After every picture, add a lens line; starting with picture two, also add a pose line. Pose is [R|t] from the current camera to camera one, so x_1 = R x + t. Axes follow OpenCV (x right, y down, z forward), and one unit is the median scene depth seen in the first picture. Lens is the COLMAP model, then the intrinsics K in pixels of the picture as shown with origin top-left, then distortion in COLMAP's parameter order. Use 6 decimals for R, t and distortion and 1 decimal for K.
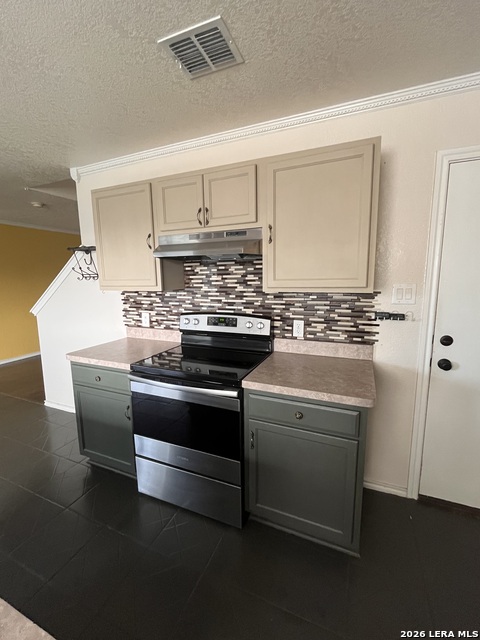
lens RADIAL K [[281.5, 0, 238.8], [0, 281.5, 322.6], [0, 0, 1]] dist [-0.002829, -0.000093]
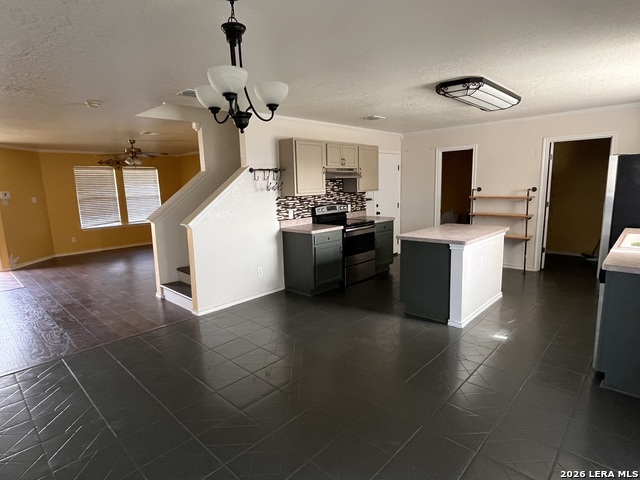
lens RADIAL K [[352.5, 0, 320.1], [0, 352.5, 240.2], [0, 0, 1]] dist [-0.002666, -0.001010]
pose [[0.346044, -0.150160, 0.926124, -2.537234], [0.172127, 0.980516, 0.094664, -0.033438], [-0.922294, 0.126653, 0.365149, 0.137623]]
